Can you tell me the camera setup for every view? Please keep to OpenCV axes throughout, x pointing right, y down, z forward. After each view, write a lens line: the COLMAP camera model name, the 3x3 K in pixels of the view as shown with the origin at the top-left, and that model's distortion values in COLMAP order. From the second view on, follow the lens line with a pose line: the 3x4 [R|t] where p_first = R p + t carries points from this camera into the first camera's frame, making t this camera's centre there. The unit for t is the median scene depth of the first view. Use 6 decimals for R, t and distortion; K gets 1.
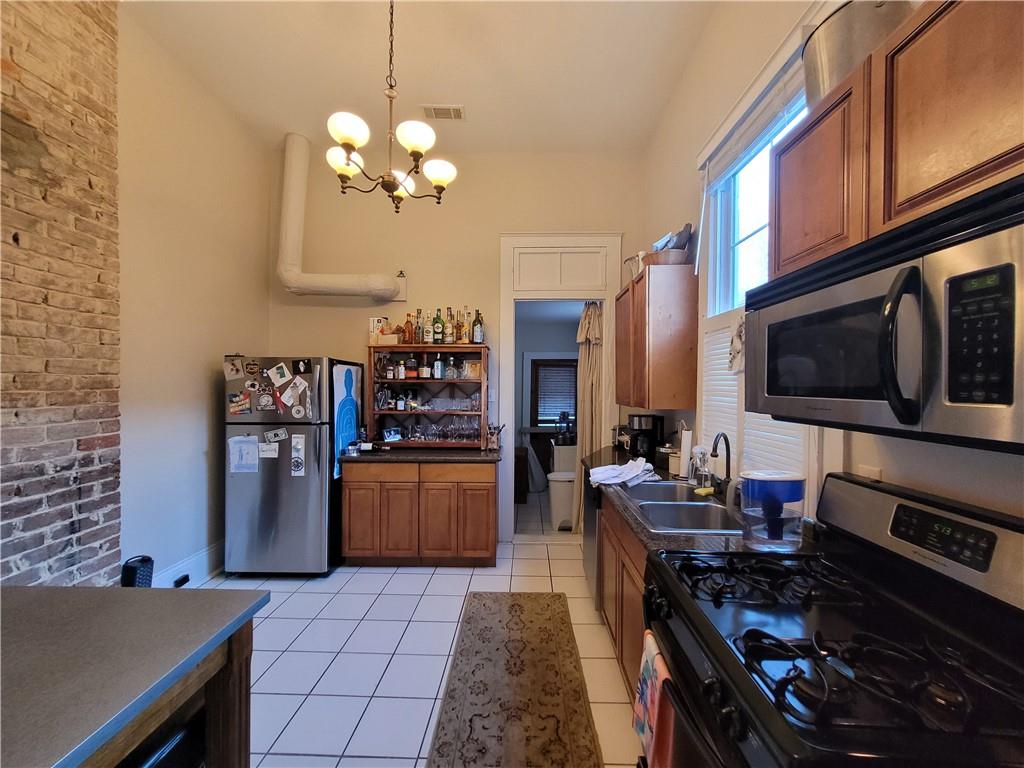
lens RADIAL K [[399.0, 0, 513.5], [0, 399.0, 390.4], [0, 0, 1]] dist [0.000230, -0.000444]
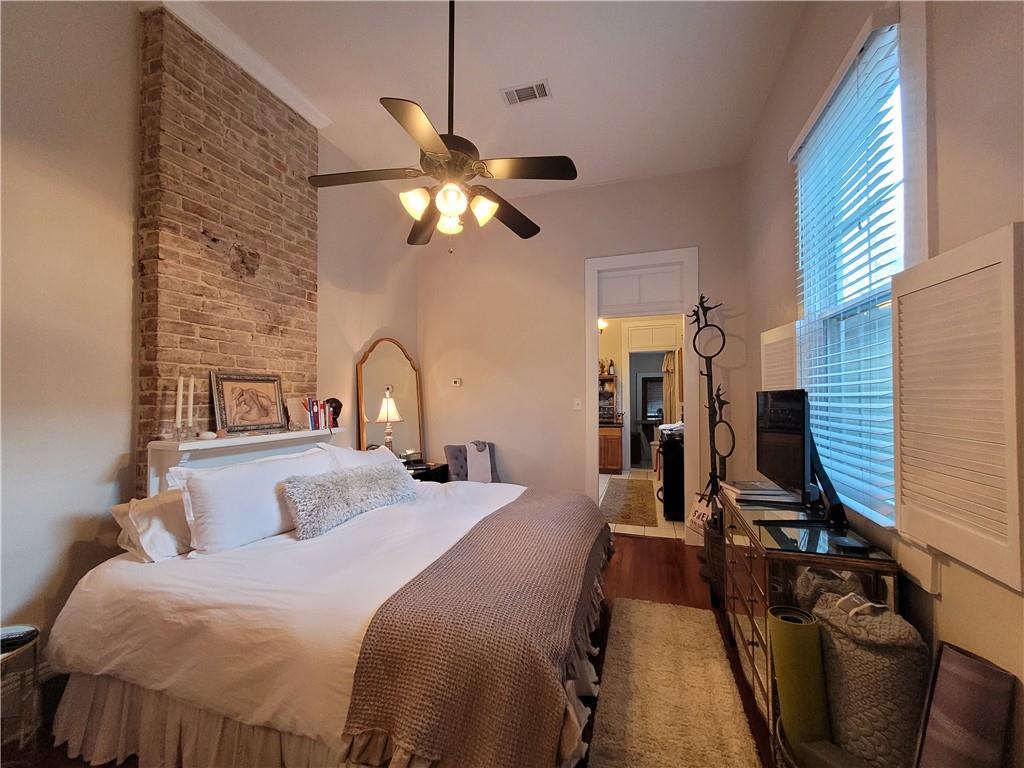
lens RADIAL K [[399.0, 0, 513.5], [0, 399.0, 390.4], [0, 0, 1]] dist [0.000230, -0.000444]
pose [[0.956457, -0.015099, -0.291482, 0.029579], [0.007451, 0.999599, -0.027331, 0.022246], [0.291778, 0.023969, 0.956186, -1.165153]]
